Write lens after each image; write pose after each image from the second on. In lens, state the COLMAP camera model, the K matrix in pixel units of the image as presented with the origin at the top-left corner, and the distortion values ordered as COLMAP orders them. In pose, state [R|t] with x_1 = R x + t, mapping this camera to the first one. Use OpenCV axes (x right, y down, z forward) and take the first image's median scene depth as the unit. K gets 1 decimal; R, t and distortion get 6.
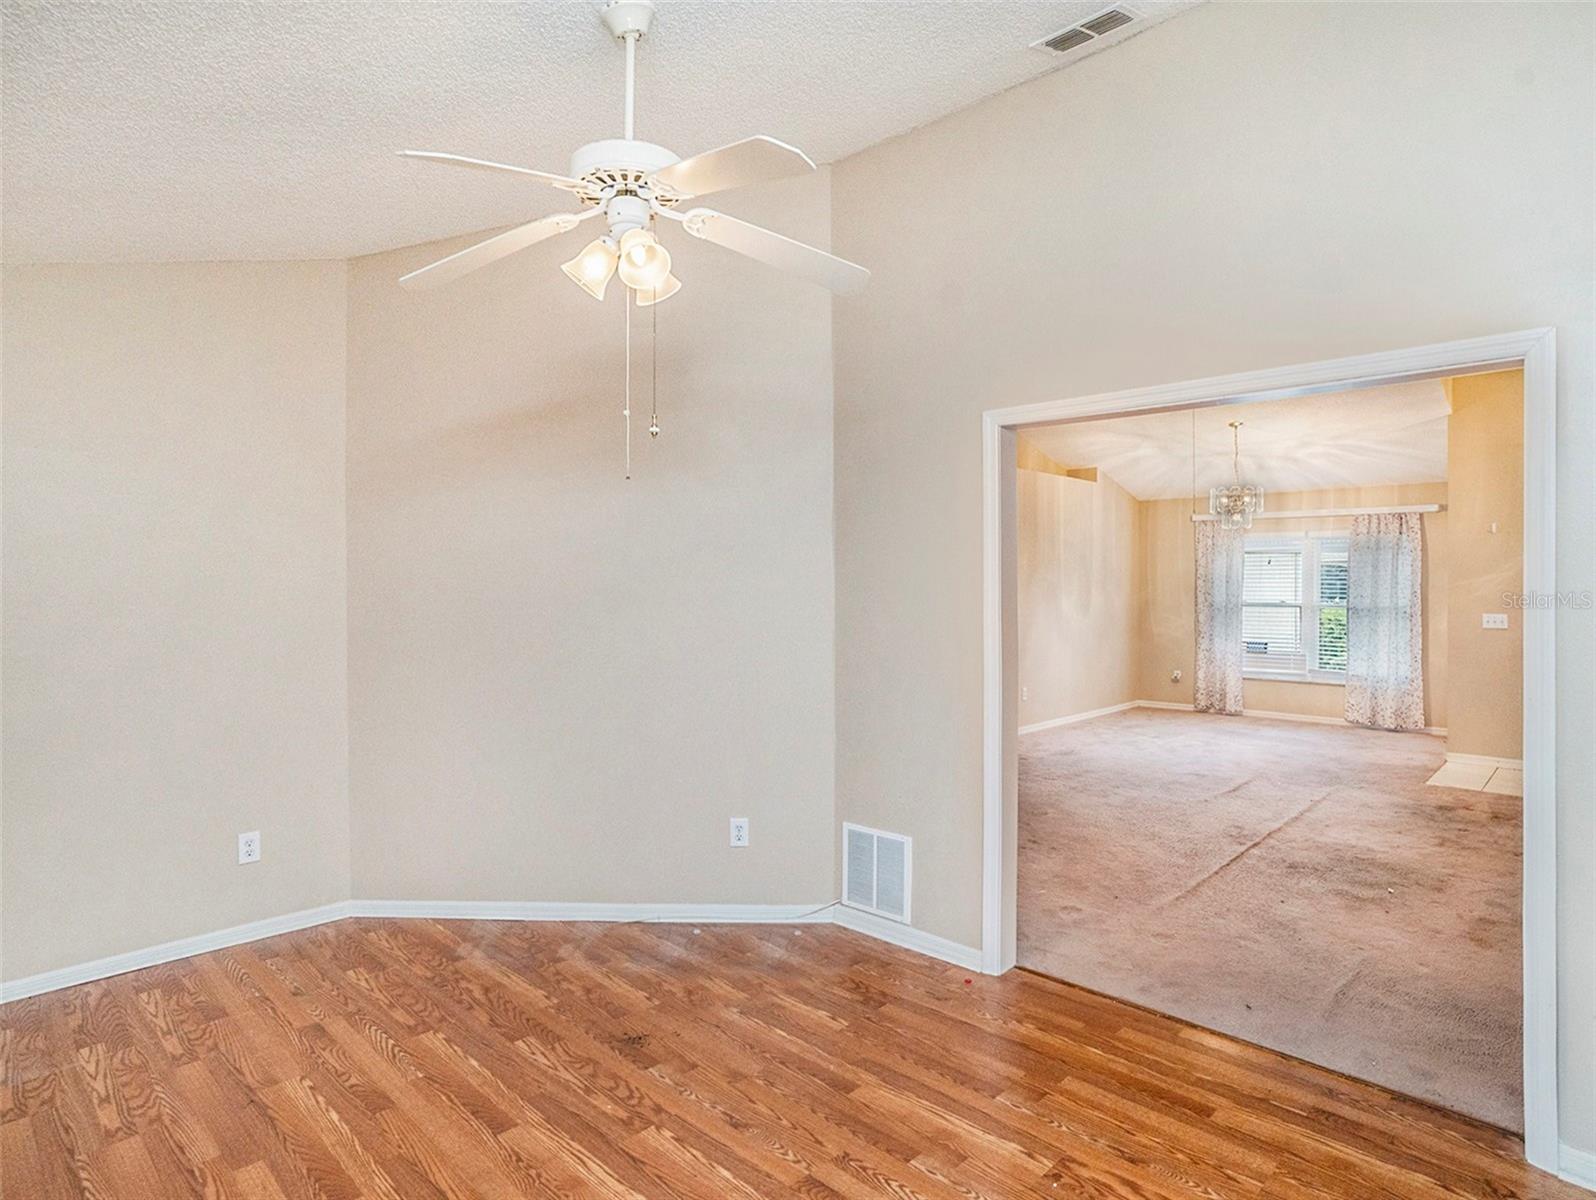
lens RADIAL K [[904.1, 0, 797.9], [0, 904.1, 582.1], [0, 0, 1]] dist [-0.059856, 0.029185]
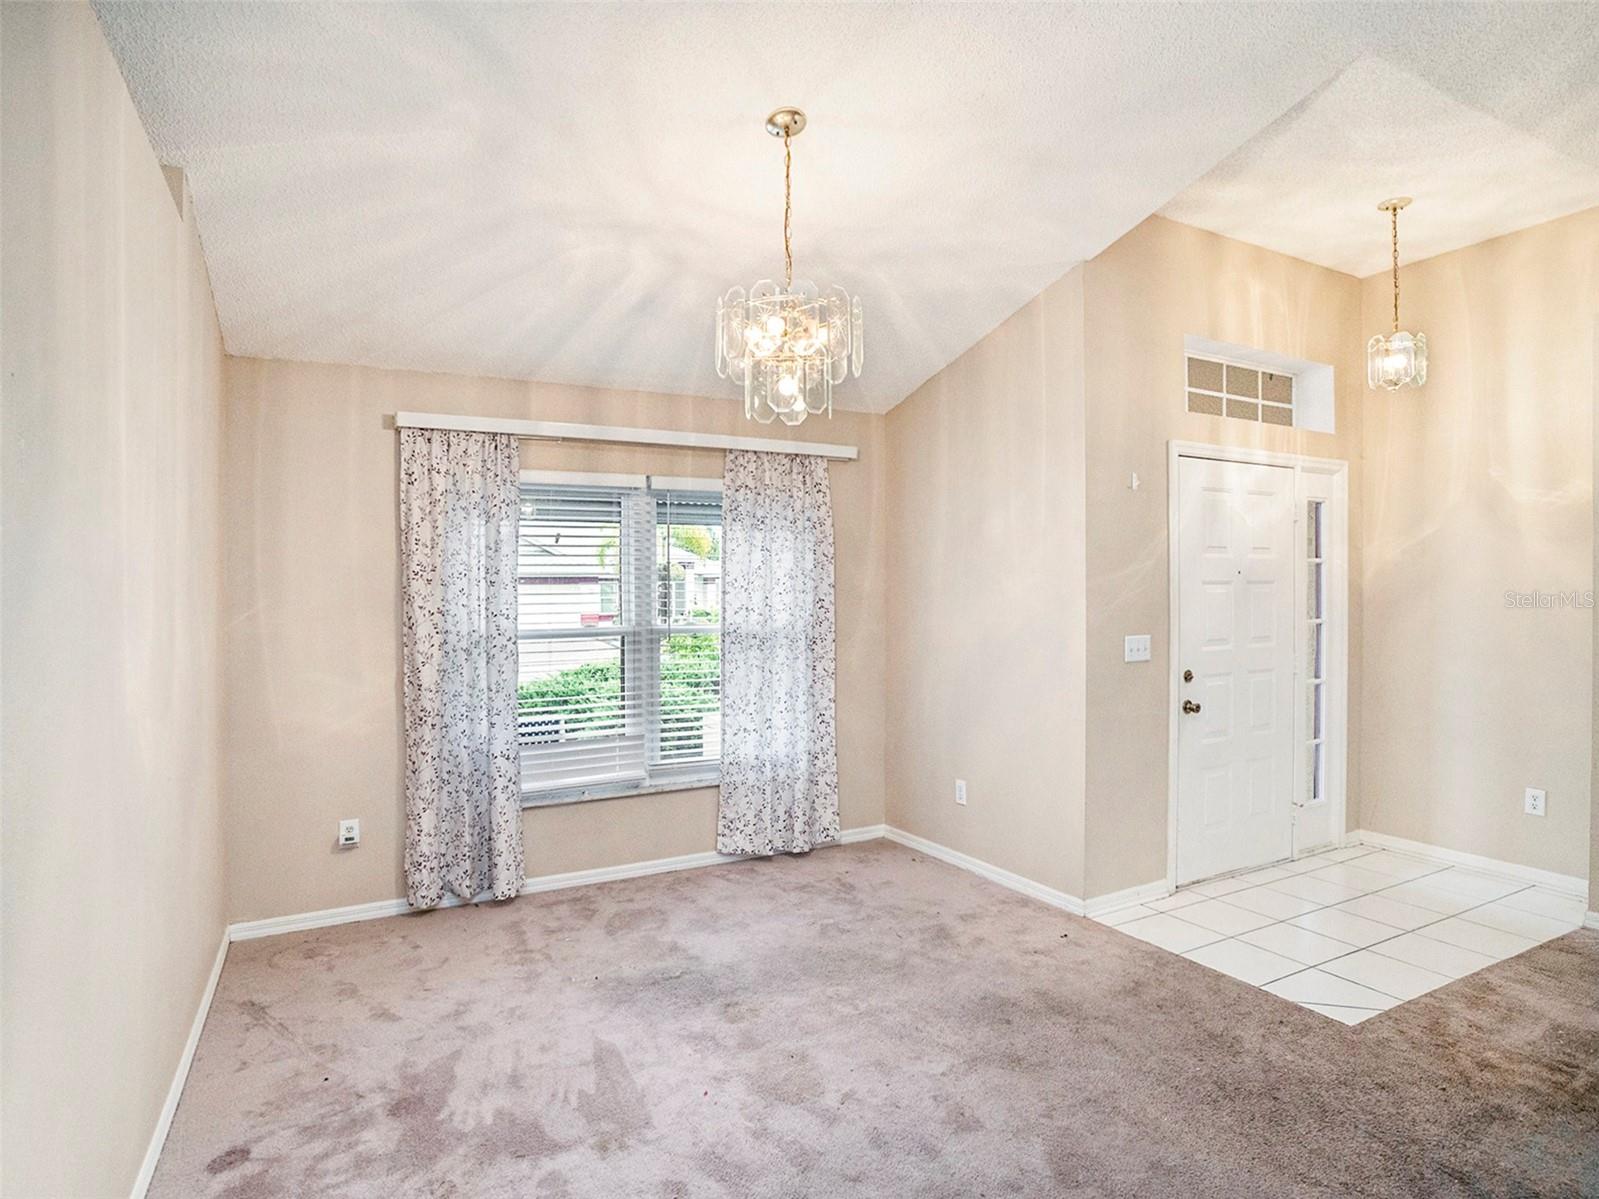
lens RADIAL K [[905.8, 0, 799.4], [0, 905.8, 581.6], [0, 0, 1]] dist [-0.059856, 0.029185]
pose [[0.325667, -0.011227, 0.945418, 0.065718], [0.006795, 0.999931, 0.009533, -0.001964], [-0.945460, 0.003320, 0.325721, 0.349102]]
